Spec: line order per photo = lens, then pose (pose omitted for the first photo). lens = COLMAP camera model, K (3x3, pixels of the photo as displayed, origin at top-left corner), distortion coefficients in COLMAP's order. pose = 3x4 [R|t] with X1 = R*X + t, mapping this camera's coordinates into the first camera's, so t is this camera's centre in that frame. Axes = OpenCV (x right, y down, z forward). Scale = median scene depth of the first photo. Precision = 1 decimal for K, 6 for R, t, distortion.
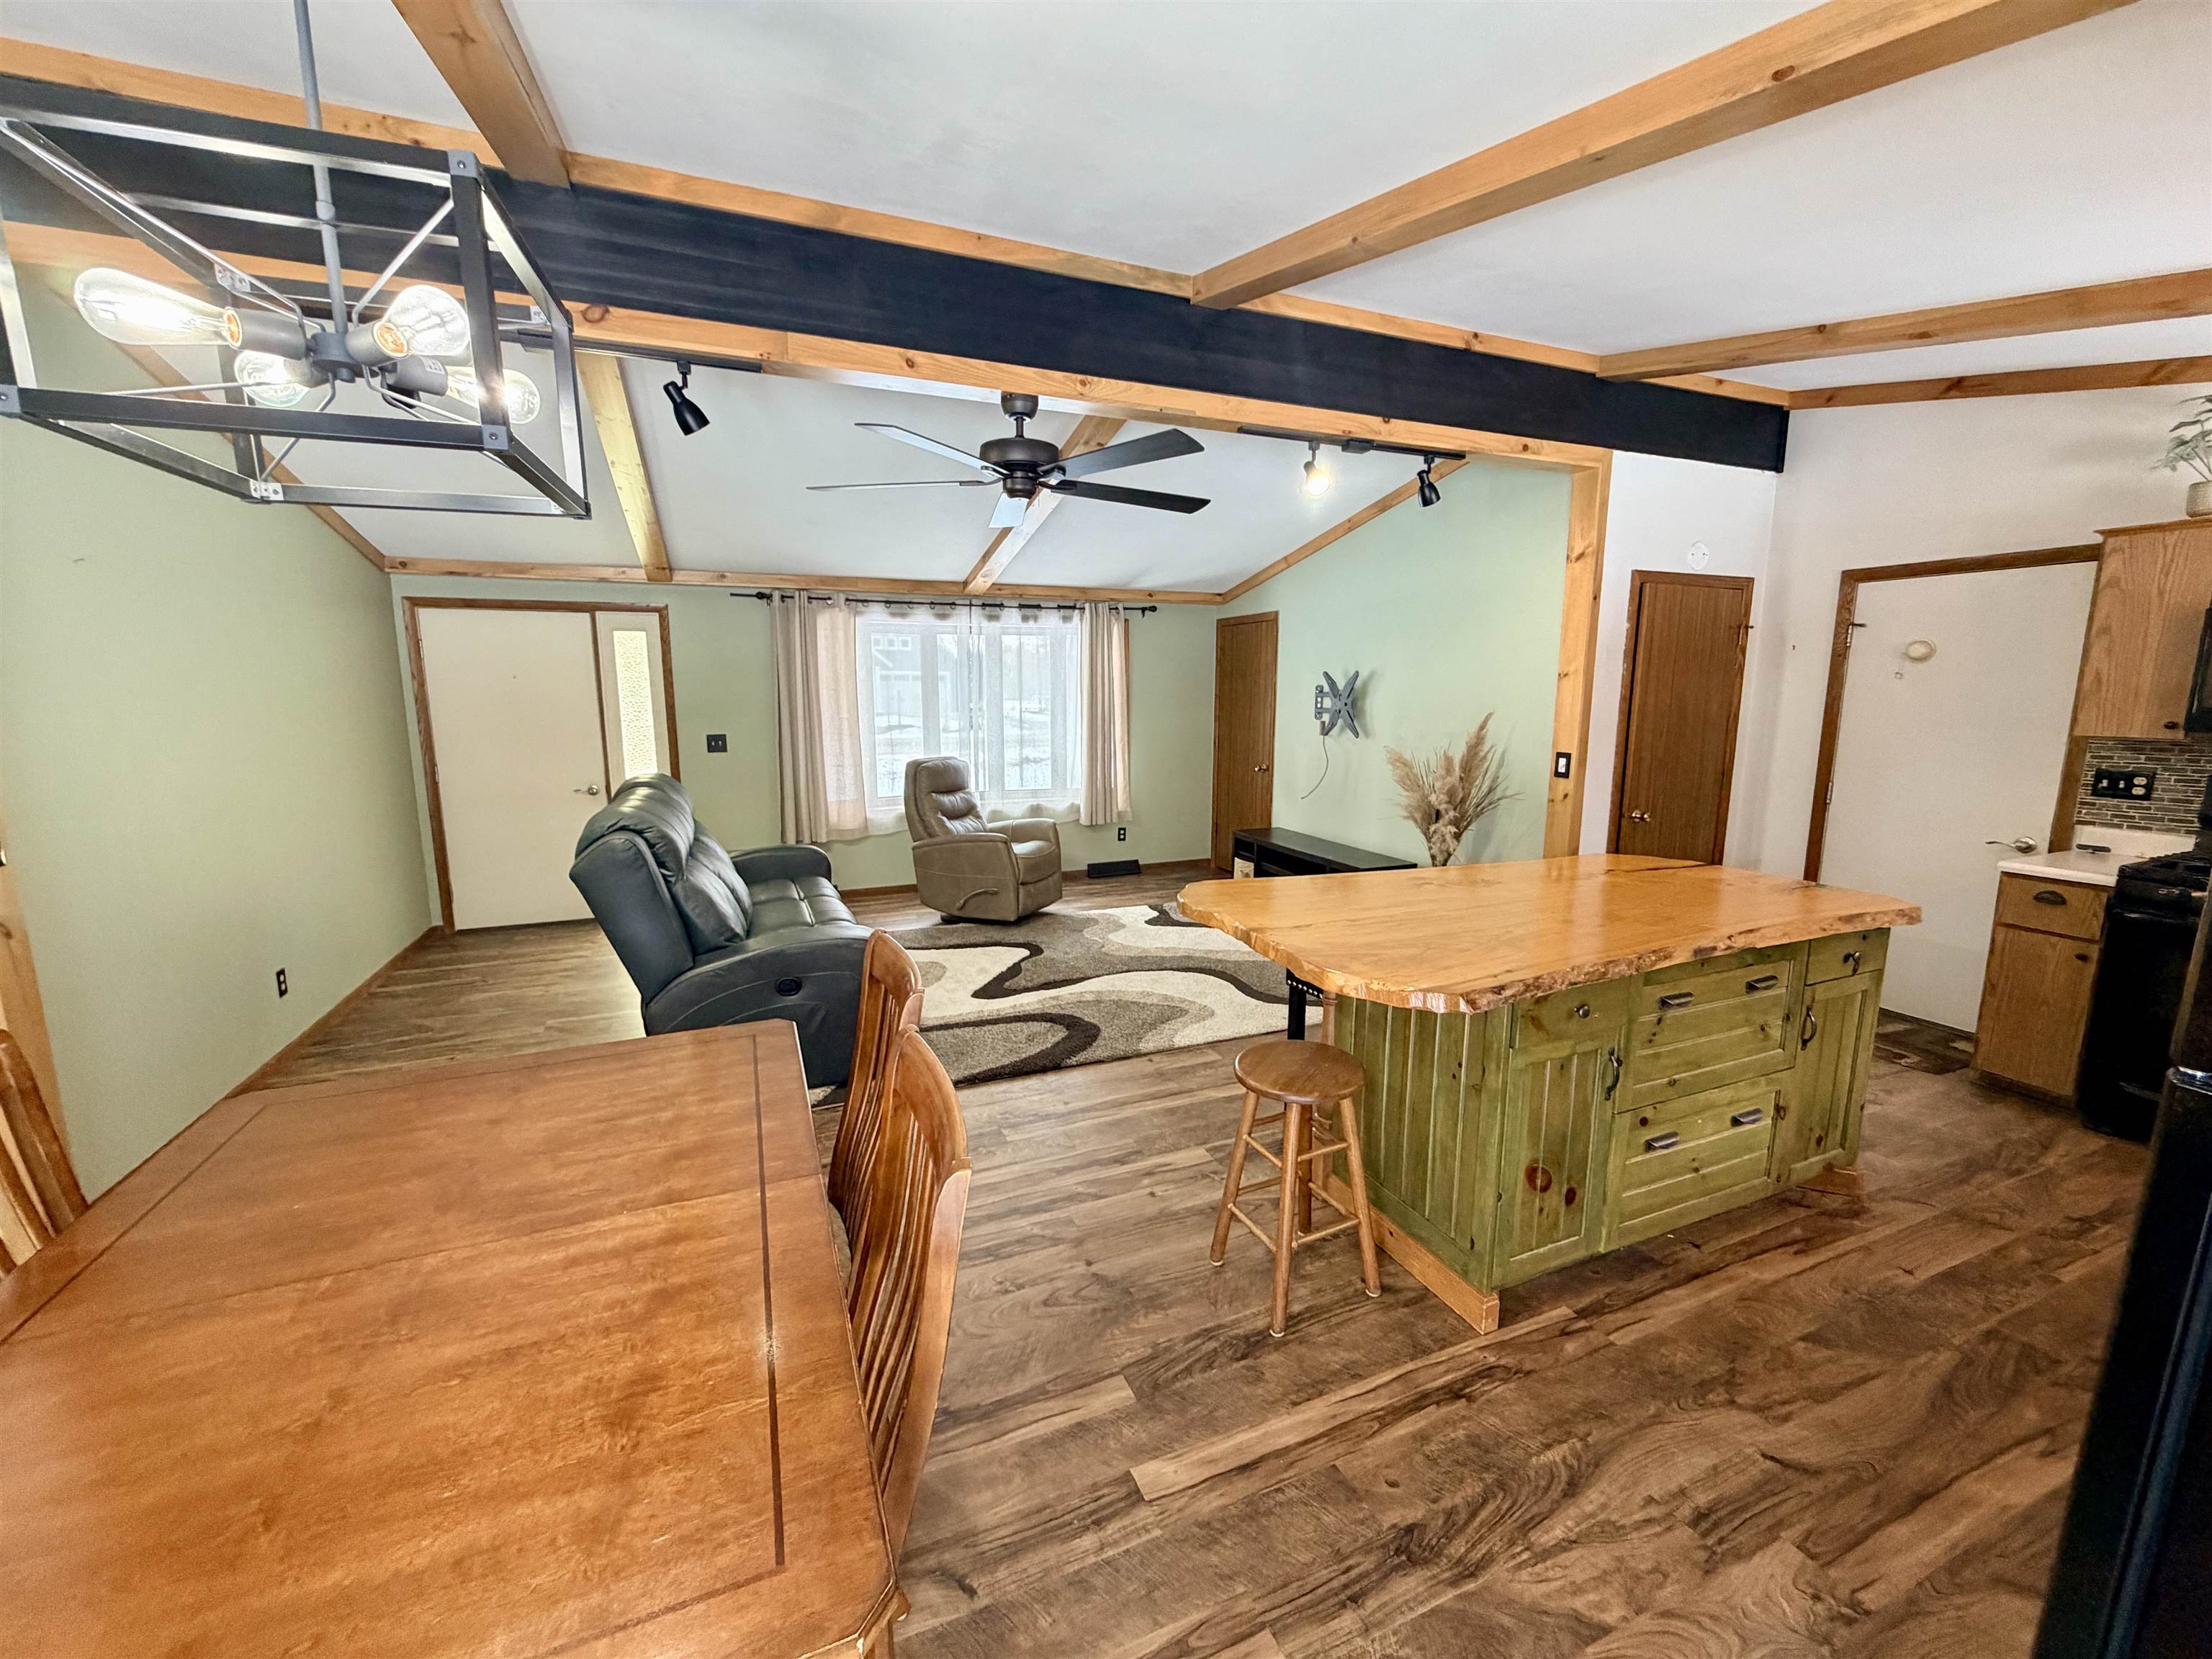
lens RADIAL K [[877.5, 0, 1100.4], [0, 877.5, 830.7], [0, 0, 1]] dist [-0.001376, 0.000155]
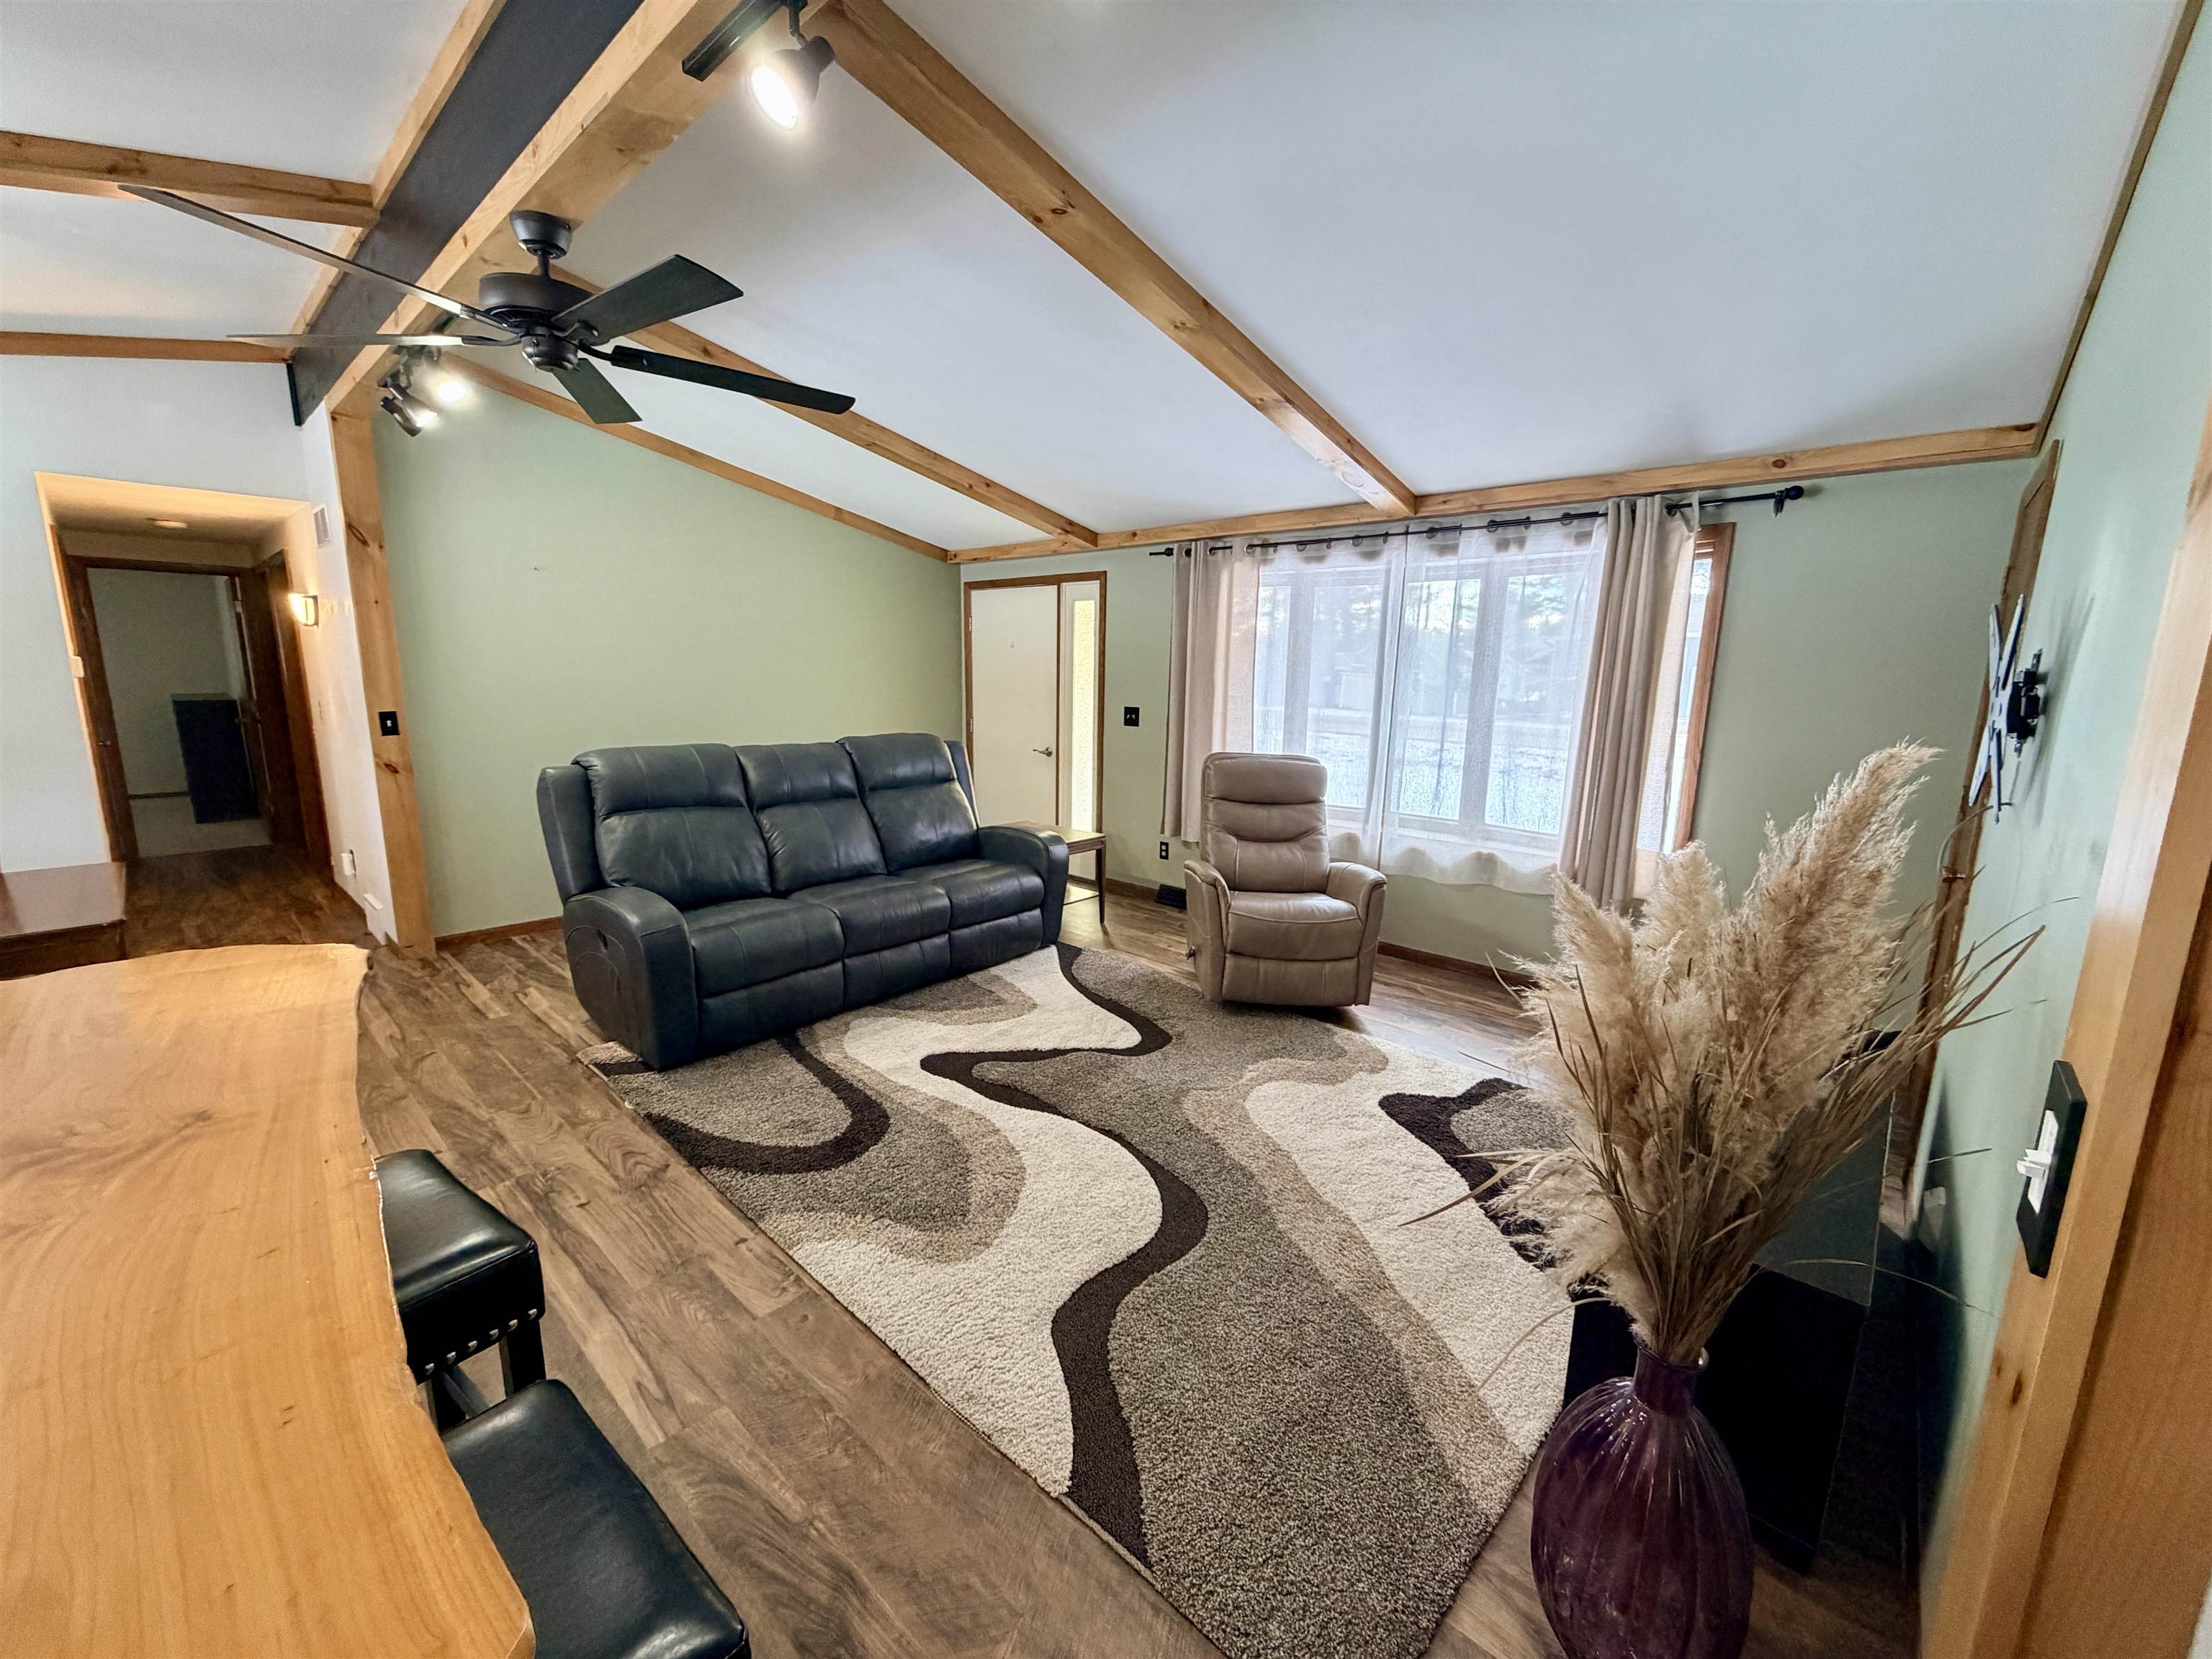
lens RADIAL K [[877.5, 0, 1100.9], [0, 877.5, 829.4], [0, 0, 1]] dist [-0.001376, 0.000155]
pose [[0.422227, 0.175104, -0.889417, 0.498288], [-0.165159, 0.979603, 0.114454, -0.101862], [0.891318, 0.098569, 0.442534, 0.694435]]
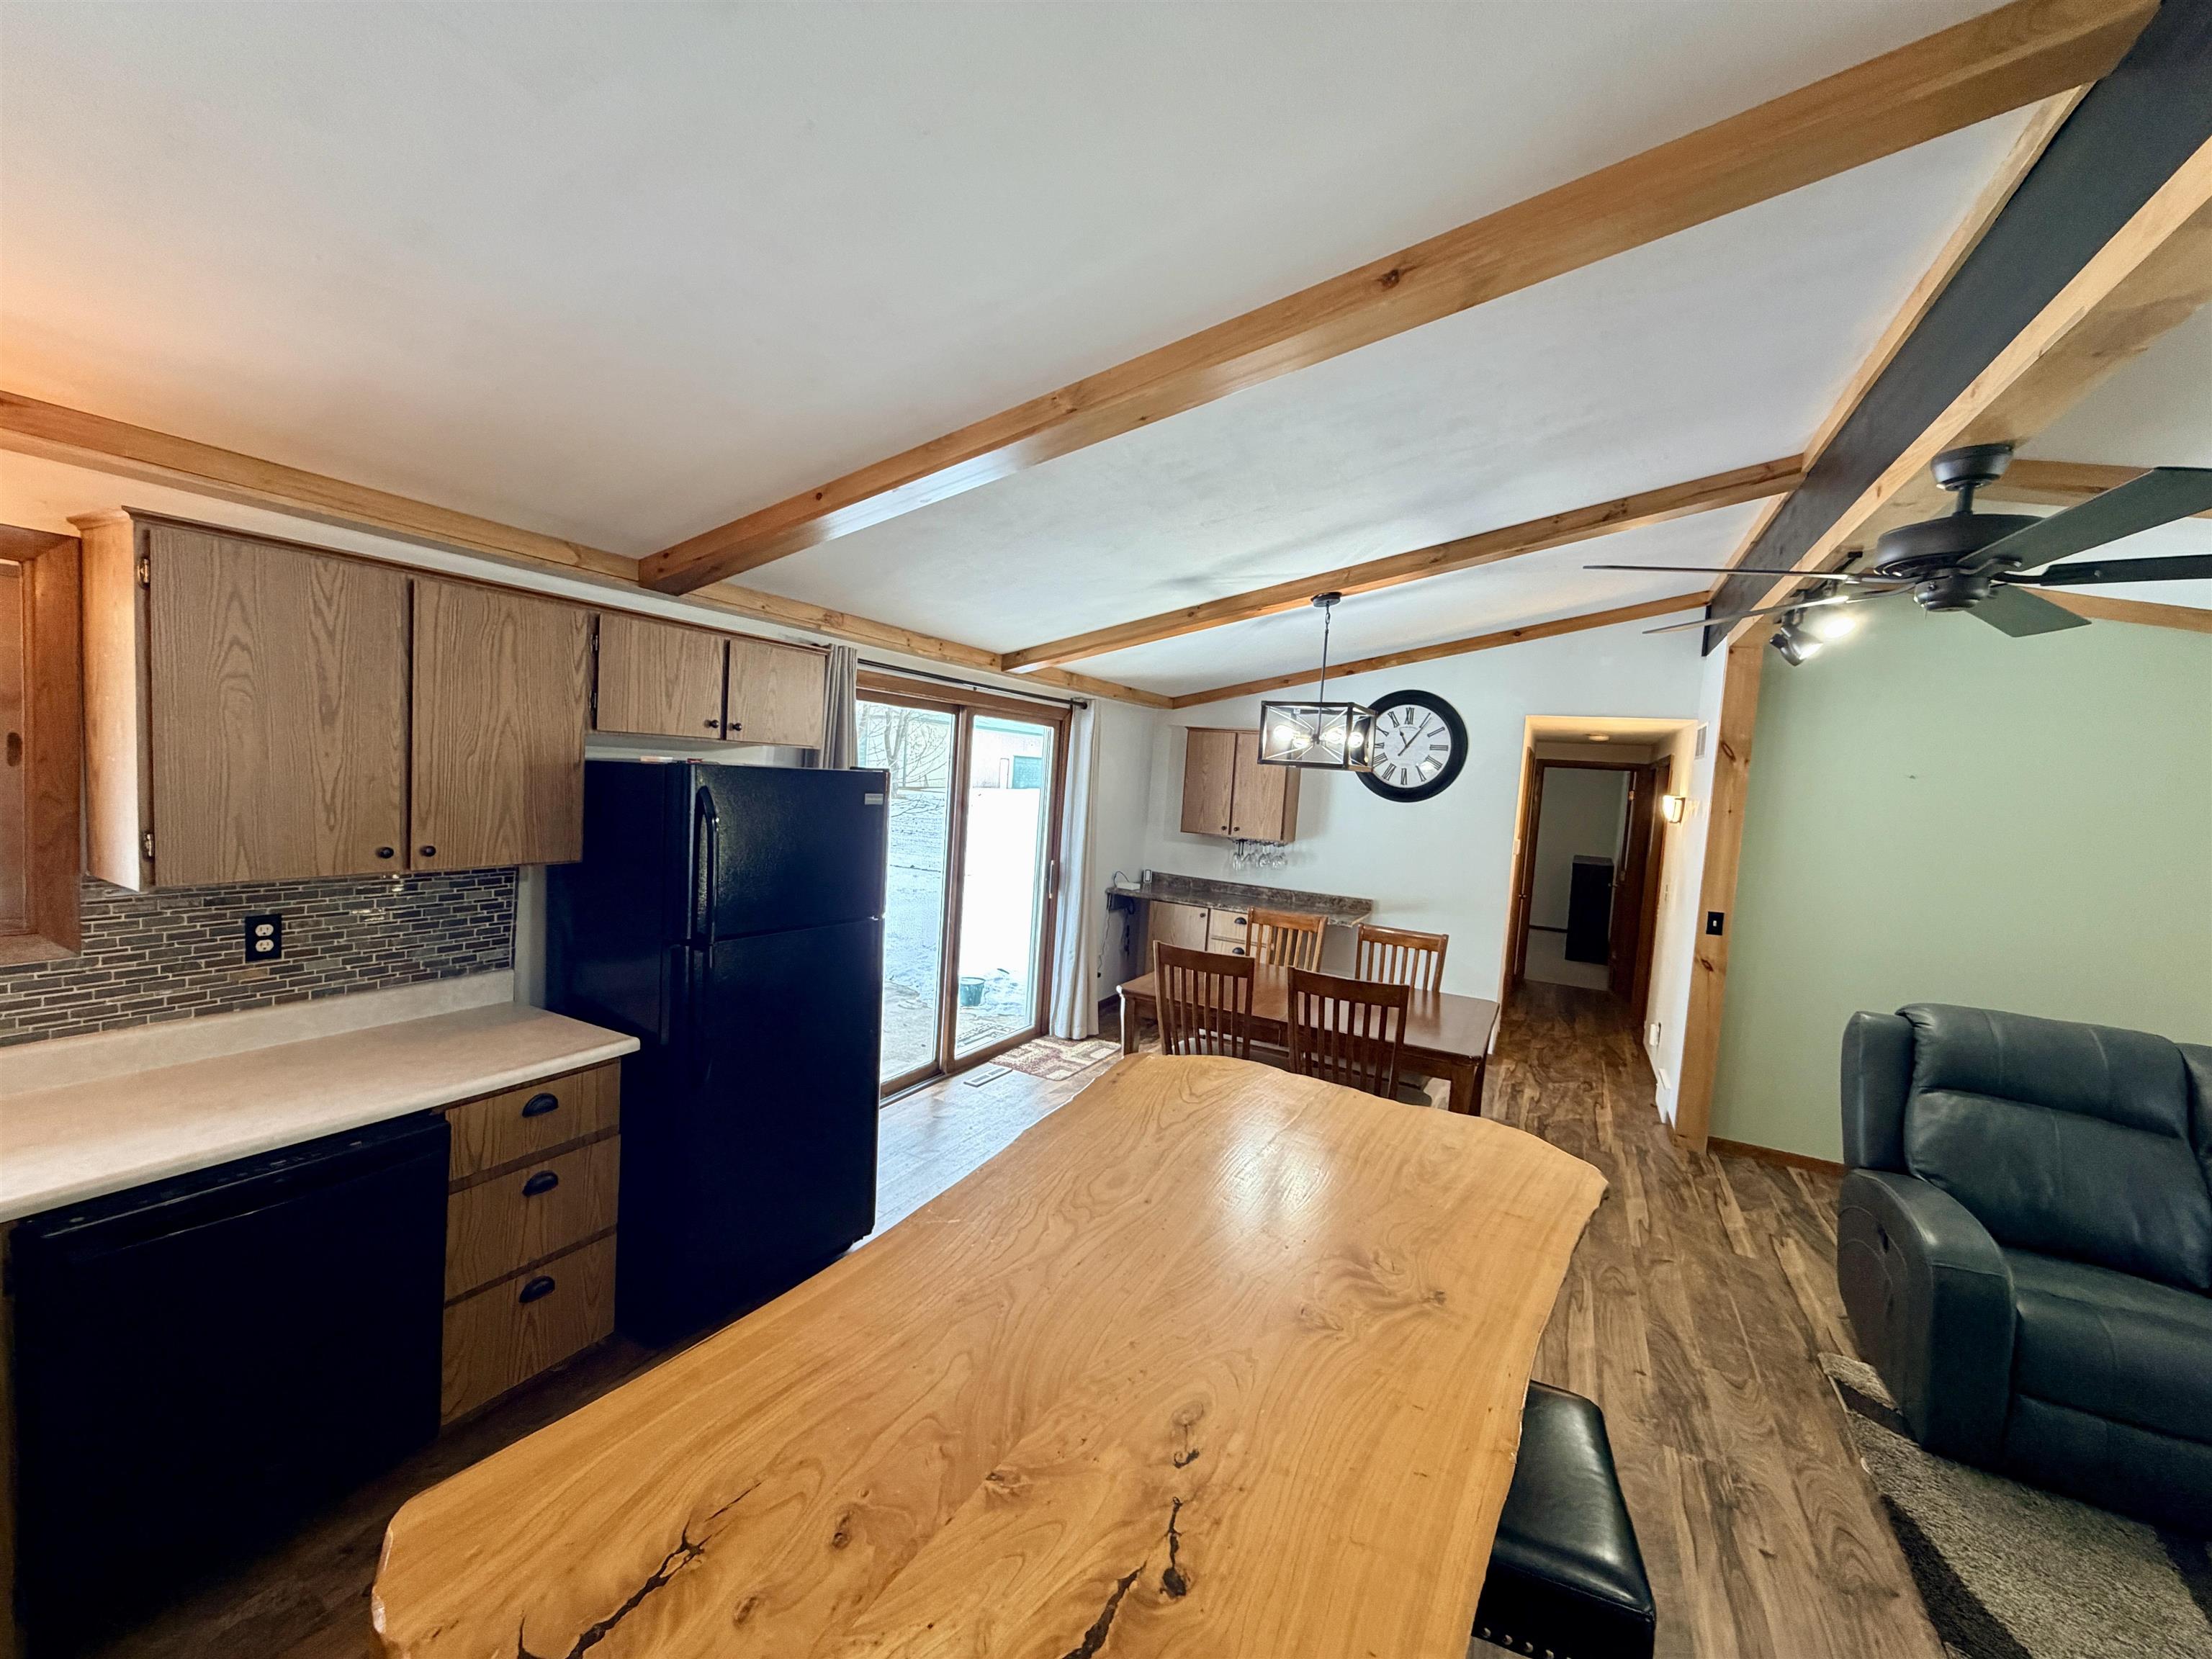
lens RADIAL K [[877.5, 0, 1101.3], [0, 877.5, 828.8], [0, 0, 1]] dist [-0.001376, 0.000155]
pose [[-0.770613, -0.006478, -0.637270, 0.484859], [-0.164551, 0.968064, 0.189141, -0.150601], [0.615693, 0.250618, -0.747069, 0.703793]]
